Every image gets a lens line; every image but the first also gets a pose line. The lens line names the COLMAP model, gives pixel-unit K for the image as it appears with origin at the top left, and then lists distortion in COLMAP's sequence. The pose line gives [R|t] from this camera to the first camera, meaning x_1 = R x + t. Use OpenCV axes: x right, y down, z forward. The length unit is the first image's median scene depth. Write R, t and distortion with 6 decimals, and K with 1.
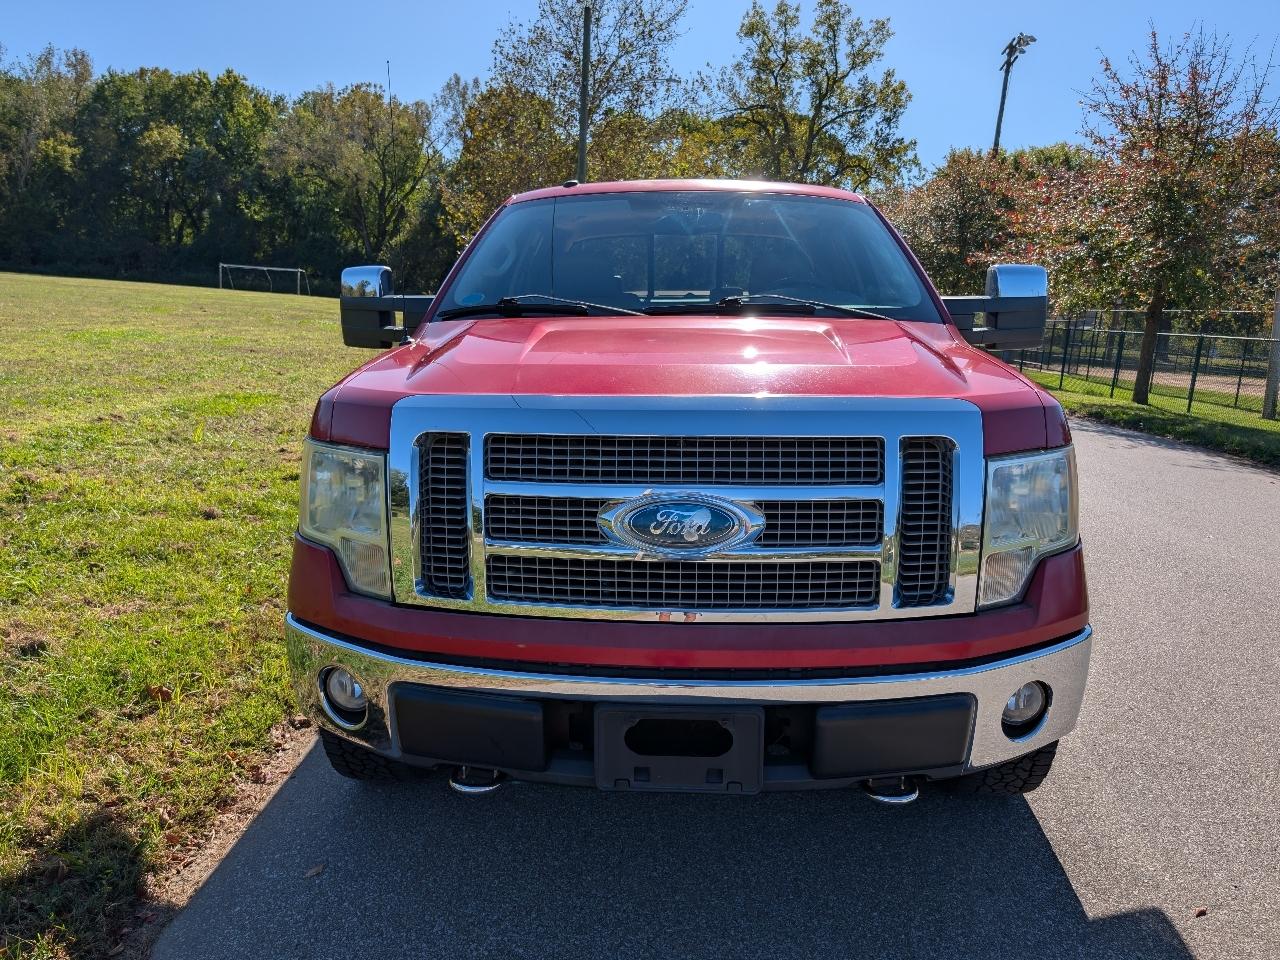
lens RADIAL K [[941.6, 0, 640.0], [0, 941.6, 480.0], [0, 0, 1]] dist [0.001848, -0.001802]
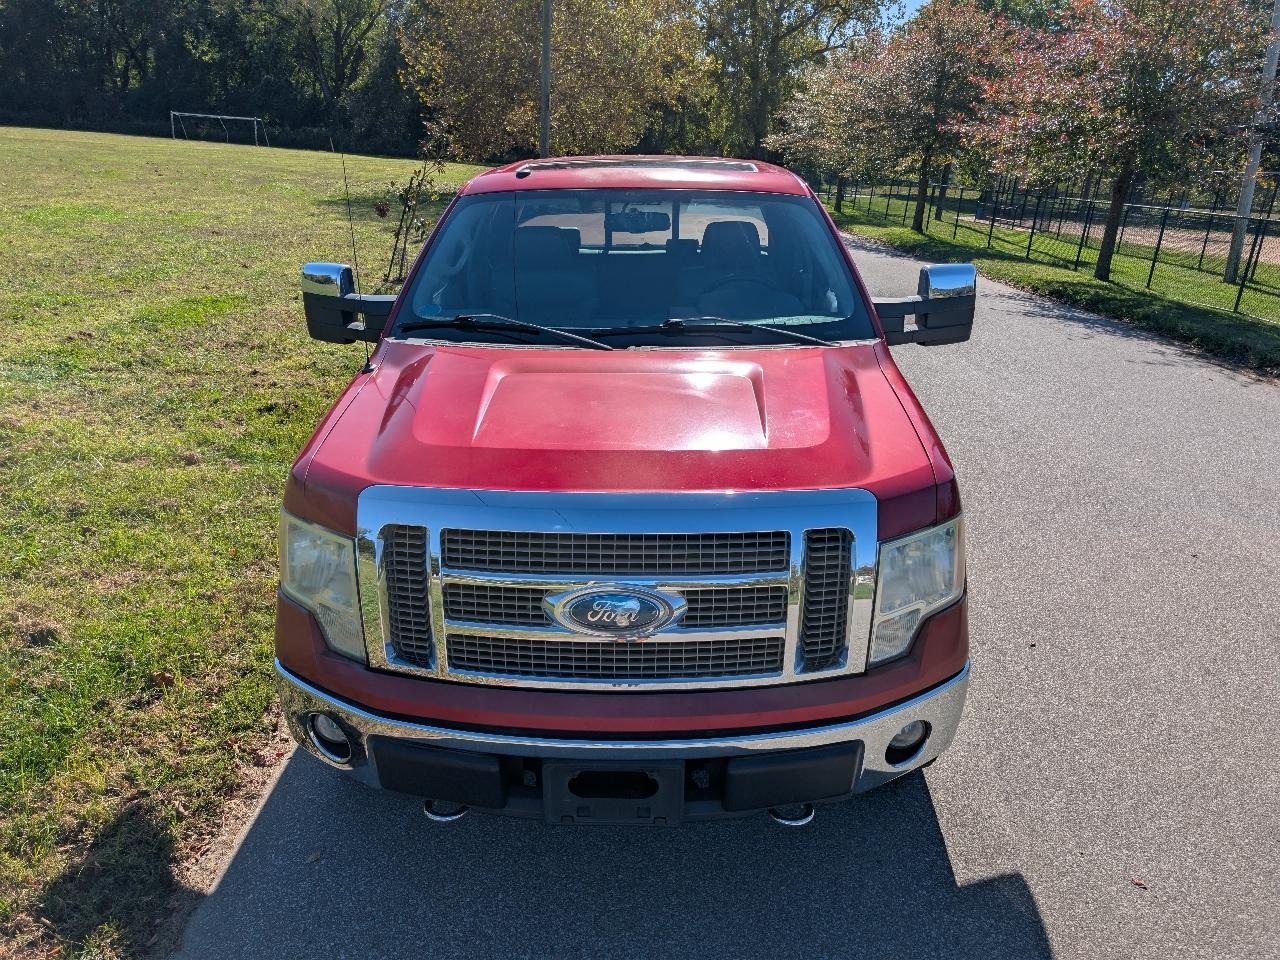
lens RADIAL K [[922.7, 0, 637.5], [0, 922.7, 488.3], [0, 0, 1]] dist [0.008445, -0.004231]
pose [[0.999653, -0.010734, 0.024072, 0.035164], [0.006594, 0.986126, 0.165870, -0.217422], [-0.025519, -0.165654, 0.985854, -0.072256]]
